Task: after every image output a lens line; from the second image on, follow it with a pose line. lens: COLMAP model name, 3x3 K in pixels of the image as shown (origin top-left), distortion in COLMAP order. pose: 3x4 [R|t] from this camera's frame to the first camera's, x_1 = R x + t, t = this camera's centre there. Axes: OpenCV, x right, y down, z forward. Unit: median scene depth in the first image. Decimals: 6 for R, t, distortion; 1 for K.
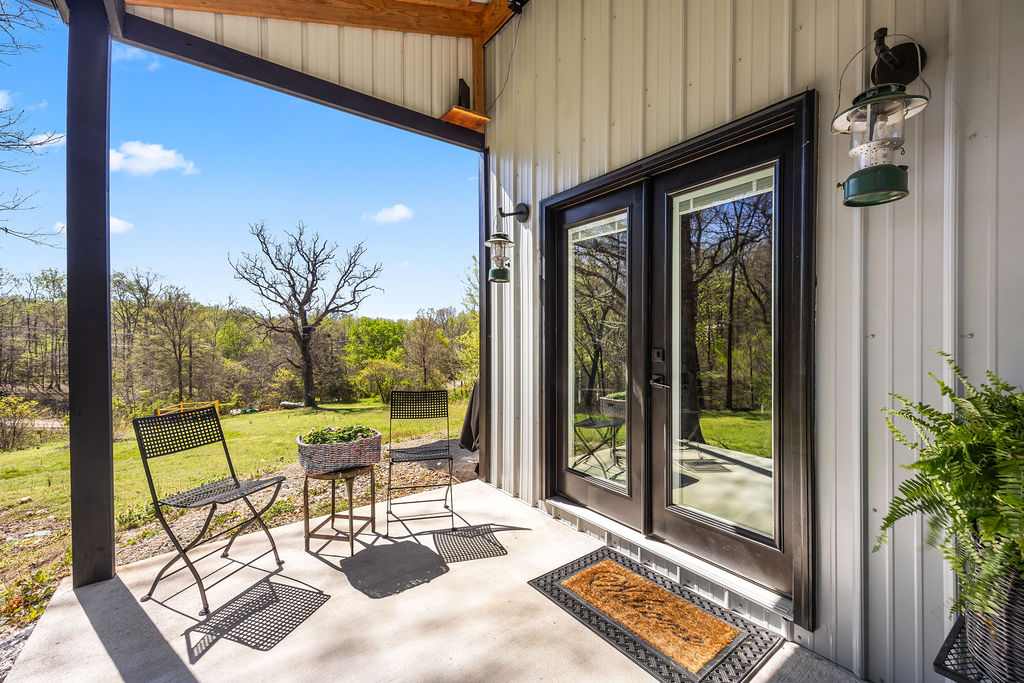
lens RADIAL K [[404.8, 0, 511.1], [0, 404.8, 342.7], [0, 0, 1]] dist [0.000632, 0.000028]
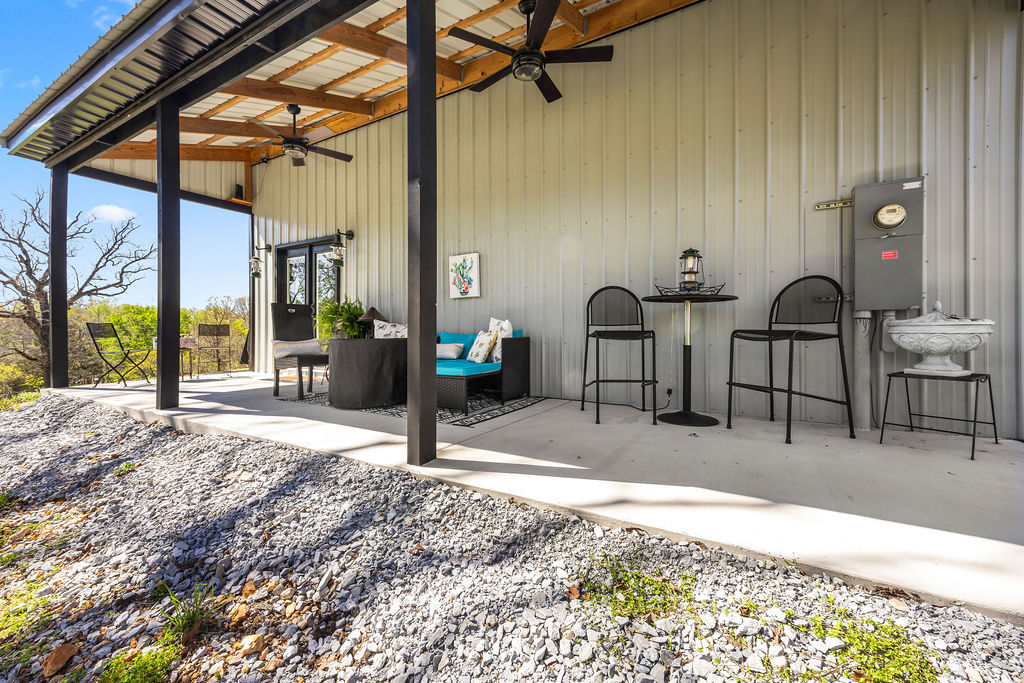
lens RADIAL K [[404.8, 0, 512.1], [0, 404.8, 335.5], [0, 0, 1]] dist [0.000632, 0.000028]
pose [[0.914512, -0.002403, 0.404552, 0.035828], [0.004155, 0.999985, -0.003452, 0.018715], [-0.404538, 0.004838, 0.914508, -0.165001]]
